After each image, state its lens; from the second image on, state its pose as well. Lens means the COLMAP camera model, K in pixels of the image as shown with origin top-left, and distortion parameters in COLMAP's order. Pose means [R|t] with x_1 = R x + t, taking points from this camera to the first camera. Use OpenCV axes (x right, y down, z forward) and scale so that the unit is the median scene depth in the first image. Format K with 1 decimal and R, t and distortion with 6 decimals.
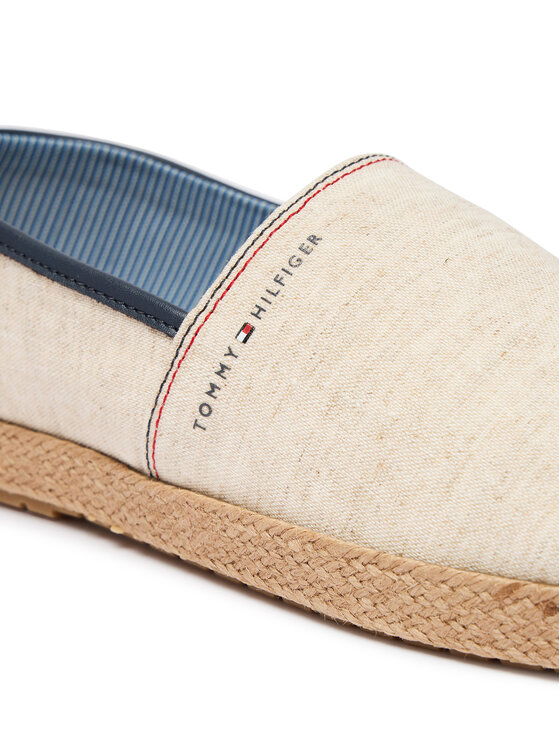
lens RADIAL K [[1992.7, 0, 280.0], [0, 1992.7, 373.0], [0, 0, 1]] dist [-0.044215, 0.251319]
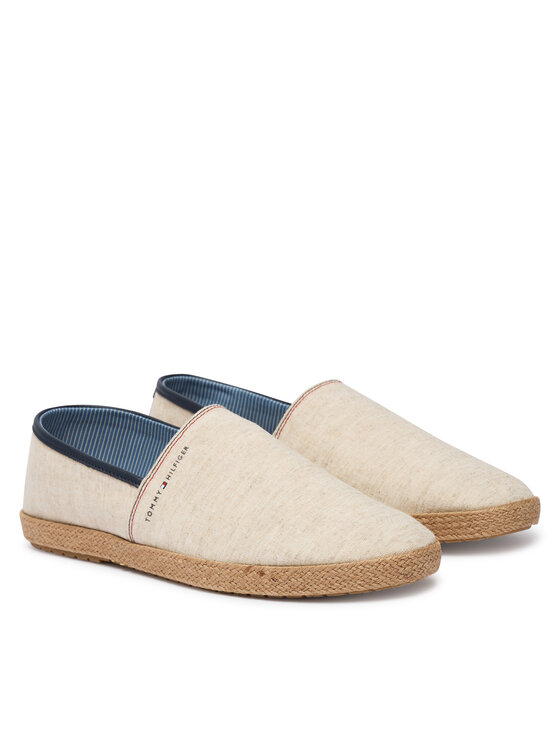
lens RADIAL K [[2180.4, 0, 280.0], [0, 2180.4, 373.0], [0, 0, 1]] dist [-0.950983, -0.098664]
pose [[0.994805, -0.071197, -0.072762, 0.357134], [0.066016, 0.995269, -0.071285, 0.046734], [0.077493, 0.066111, 0.994799, -1.852532]]
